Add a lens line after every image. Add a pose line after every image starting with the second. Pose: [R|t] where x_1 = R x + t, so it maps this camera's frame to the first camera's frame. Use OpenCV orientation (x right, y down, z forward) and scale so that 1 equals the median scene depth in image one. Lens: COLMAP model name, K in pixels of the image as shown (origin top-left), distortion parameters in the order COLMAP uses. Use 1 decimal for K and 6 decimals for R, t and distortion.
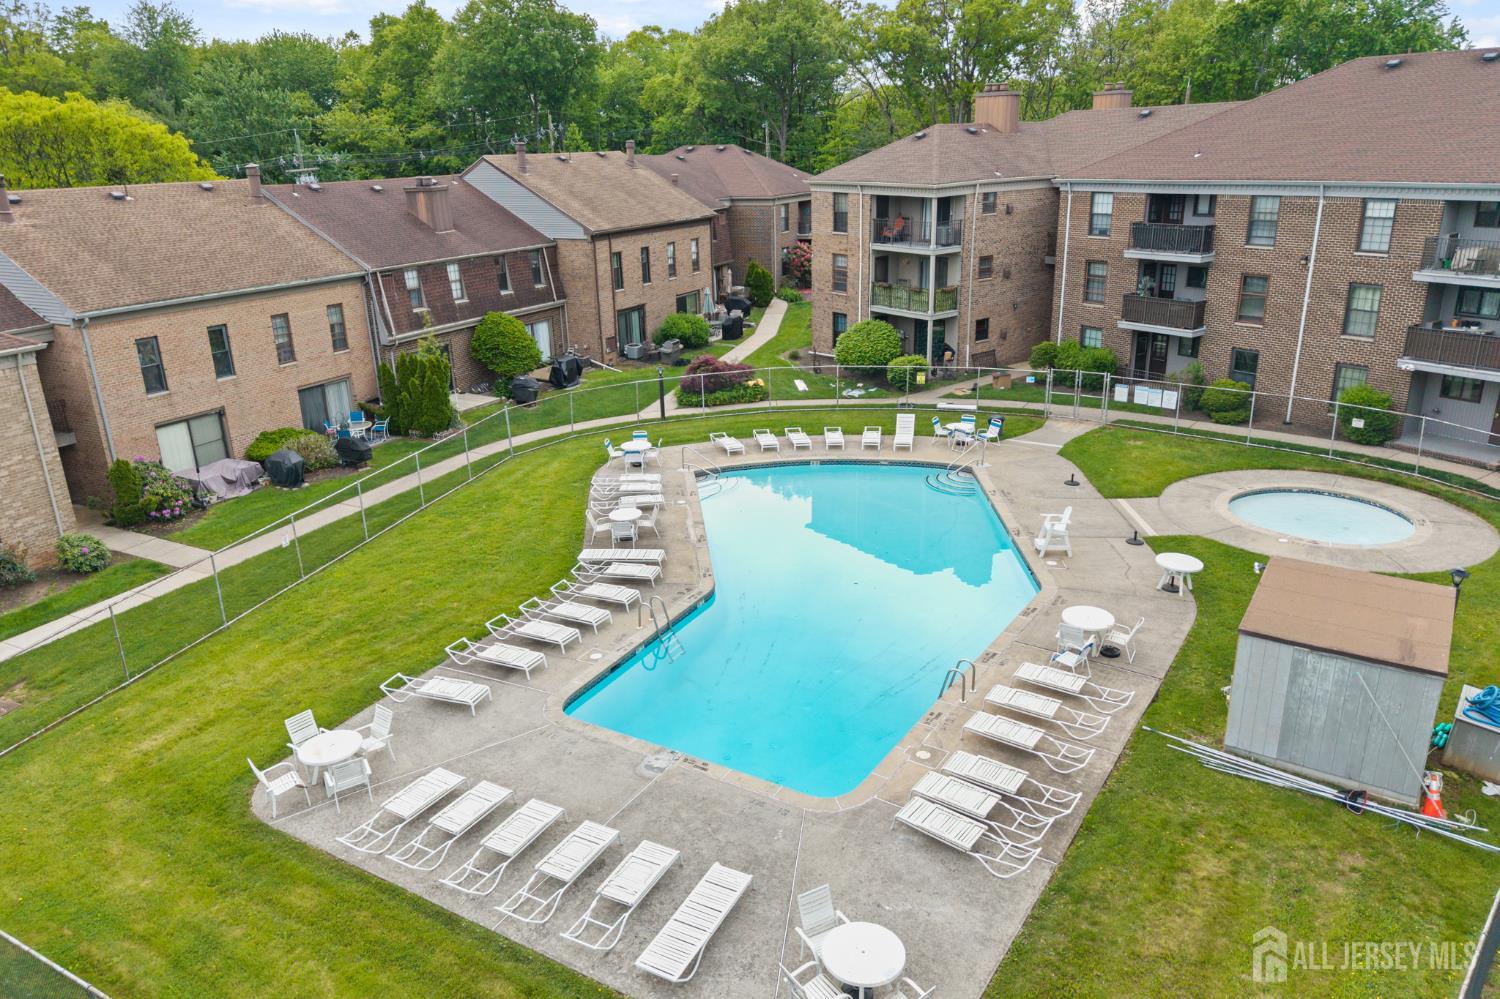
lens RADIAL K [[1047.5, 0, 748.7], [0, 1047.5, 468.8], [0, 0, 1]] dist [0.095416, -0.212969]
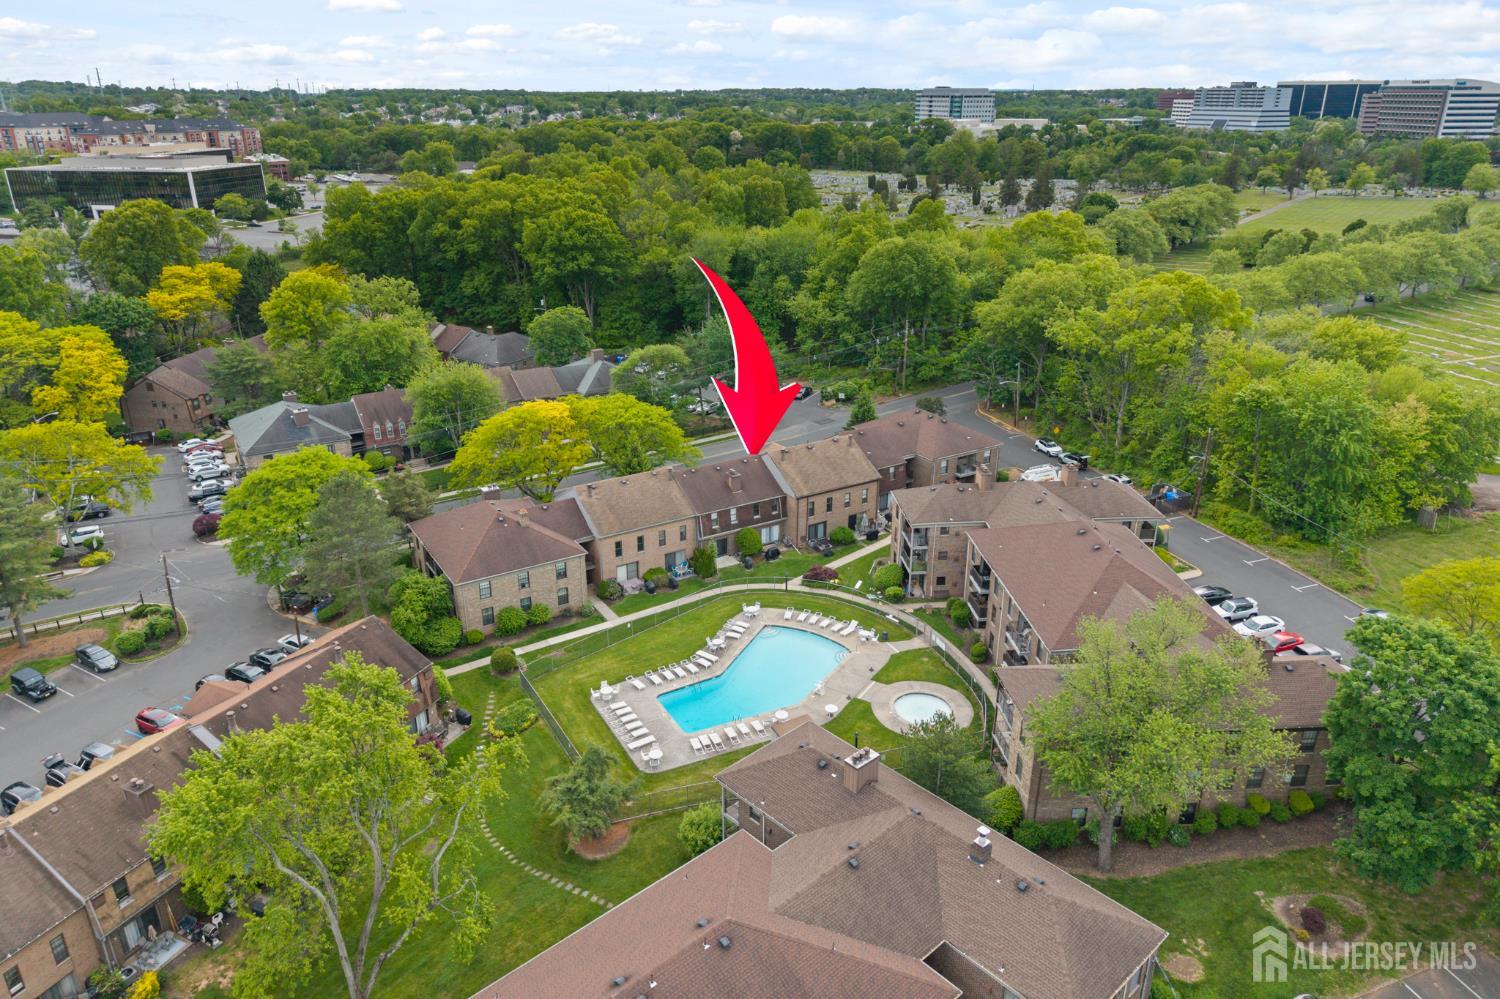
lens RADIAL K [[1047.5, 0, 748.7], [0, 1047.5, 468.8], [0, 0, 1]] dist [0.095416, -0.212969]
pose [[0.857967, 0.209596, -0.469002, 1.102598], [-0.176522, 0.977673, 0.113999, -0.694352], [0.482424, -0.015018, 0.875809, -1.445893]]
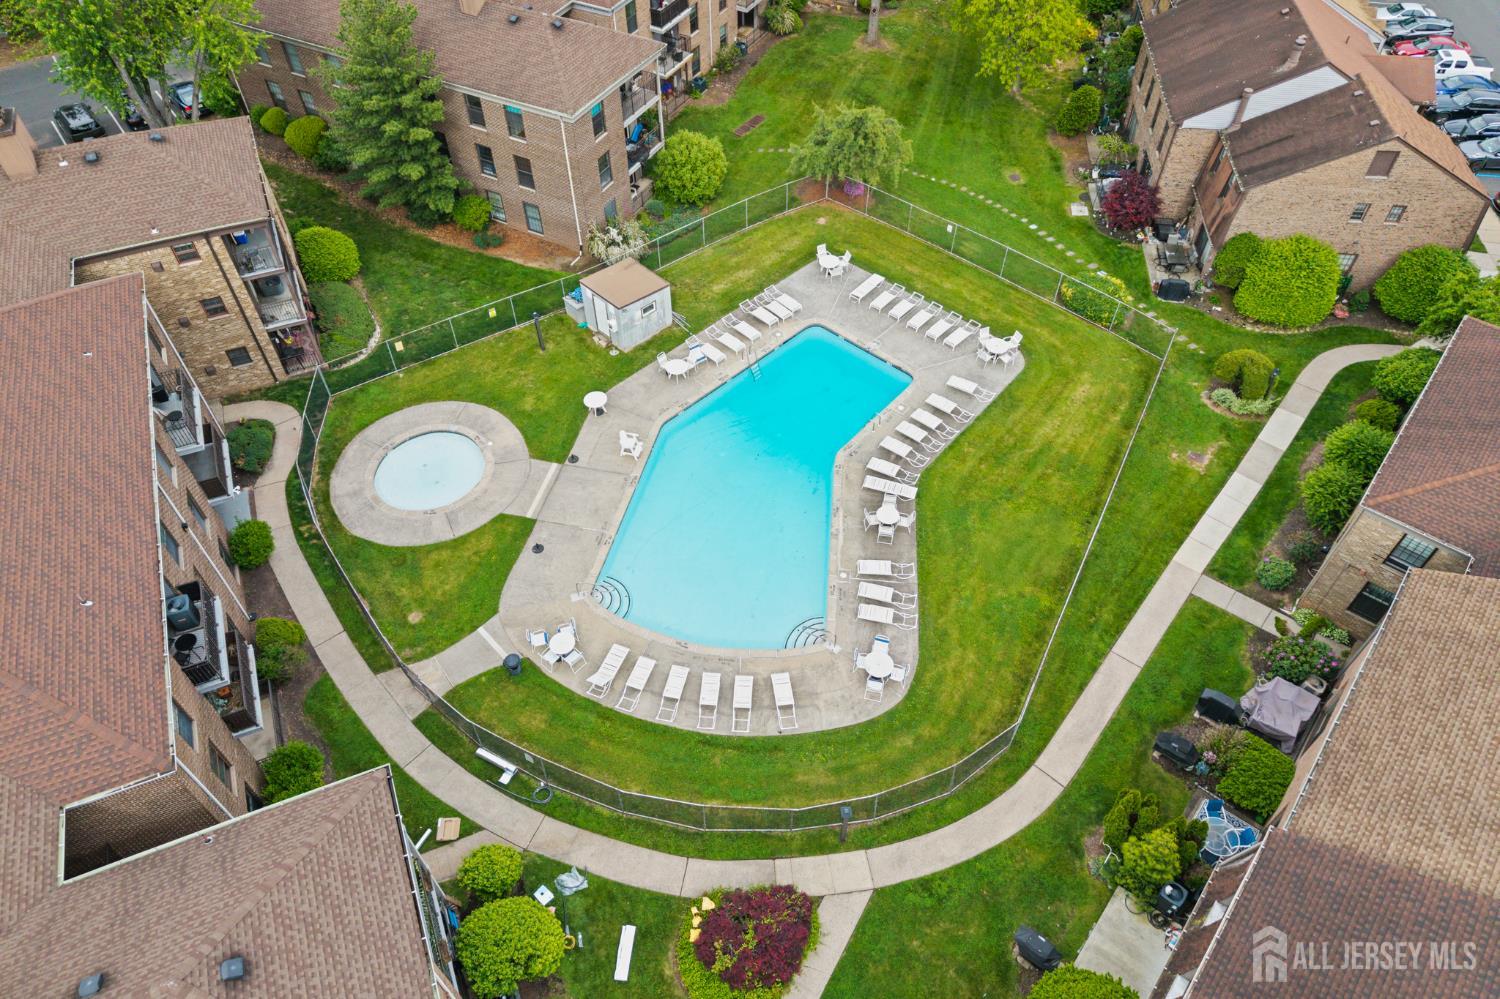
lens RADIAL K [[941.2, 0, 723.3], [0, 941.2, 495.2], [0, 0, 1]] dist [0.029298, -0.030469]
pose [[-0.974558, -0.143629, 0.172069, -0.090557], [0.101642, 0.401018, 0.910414, -0.924827], [-0.199764, 0.904741, -0.376216, 1.187821]]
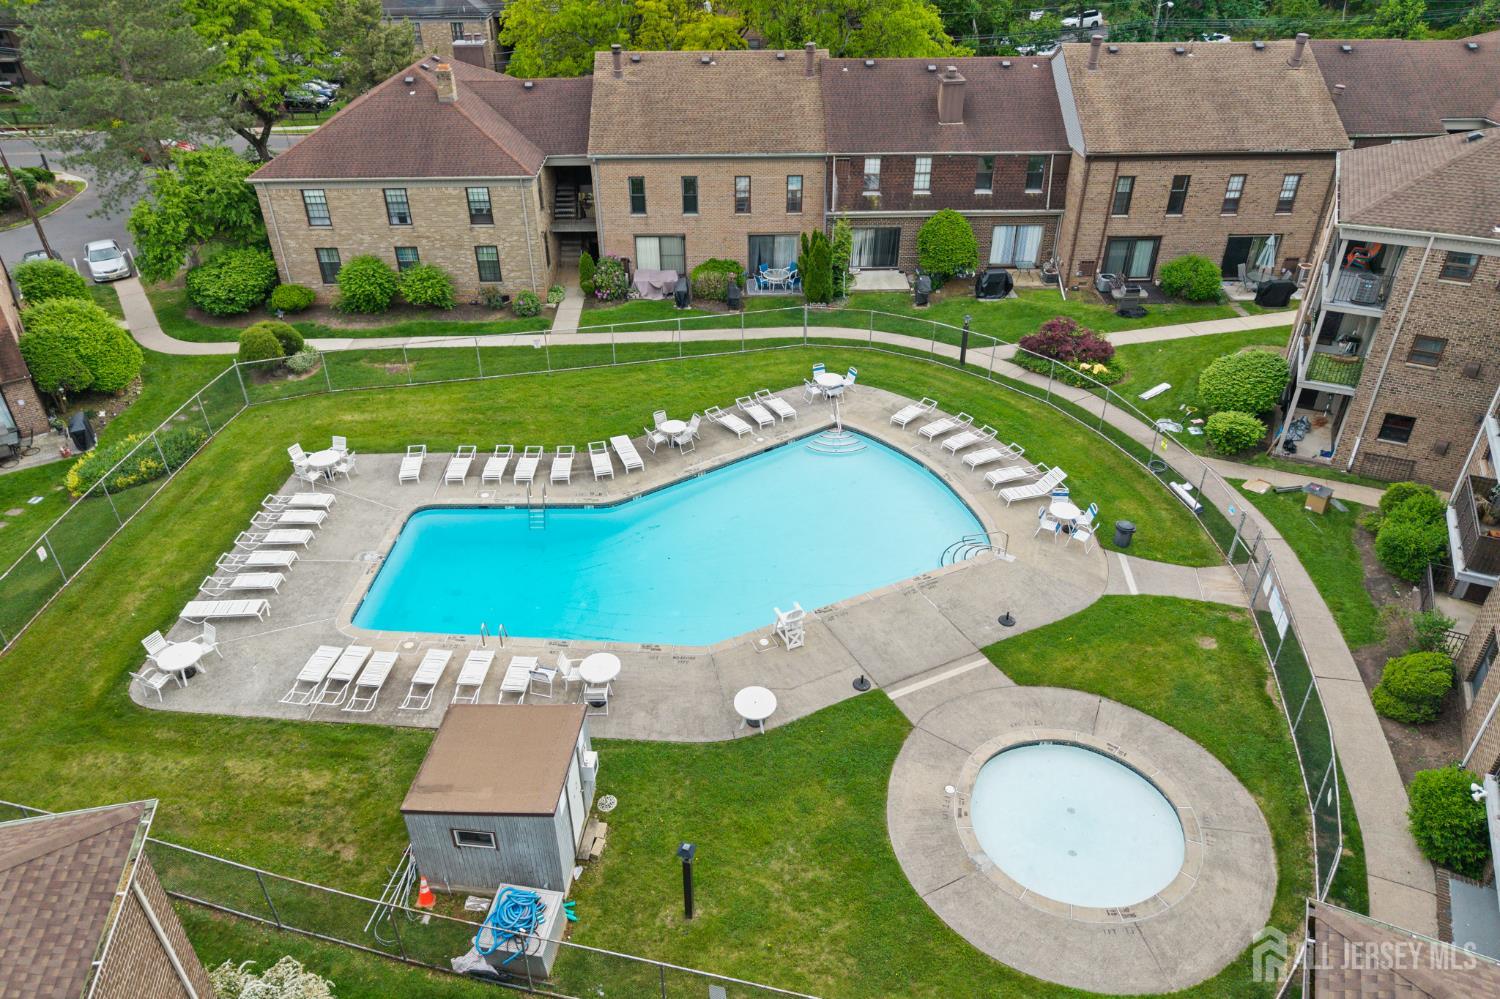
lens RADIAL K [[1031.3, 0, 750.0], [0, 1031.3, 499.5], [0, 0, 1]] dist [0.028674, -0.028942]
pose [[0.471694, 0.501140, -0.725509, 0.706916], [-0.265492, 0.865330, 0.425110, -0.350540], [0.840844, -0.007905, 0.541220, 0.305570]]
